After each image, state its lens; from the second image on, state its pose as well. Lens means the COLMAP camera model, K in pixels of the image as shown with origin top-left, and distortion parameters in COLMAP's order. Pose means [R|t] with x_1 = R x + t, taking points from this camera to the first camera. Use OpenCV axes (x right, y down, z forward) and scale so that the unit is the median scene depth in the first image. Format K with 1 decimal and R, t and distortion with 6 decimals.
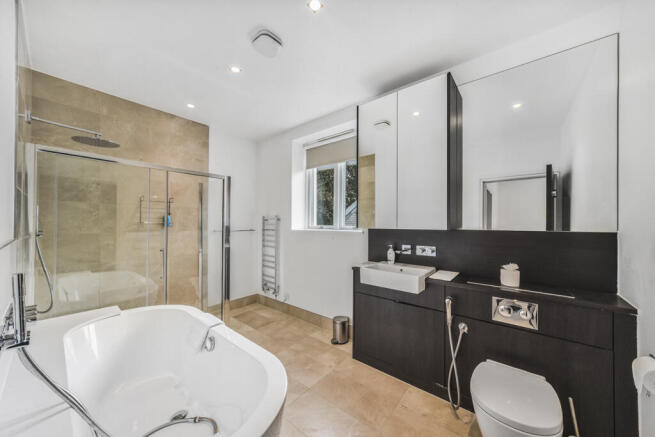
lens RADIAL K [[233.4, 0, 330.5], [0, 233.4, 220.9], [0, 0, 1]] dist [0.001834, 0.000047]
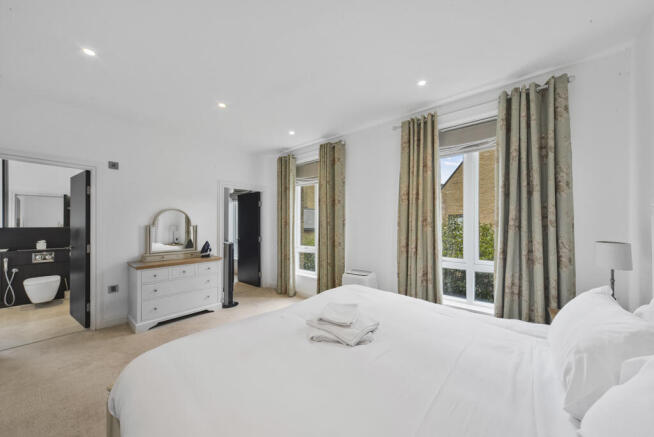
lens RADIAL K [[233.0, 0, 326.0], [0, 233.0, 218.4], [0, 0, 1]] dist [0.001834, 0.000047]
pose [[0.004217, 0.009590, 0.999945, -1.641295], [-0.010571, 0.999899, -0.009545, -0.050883], [-0.999935, -0.010530, 0.004318, -1.955986]]
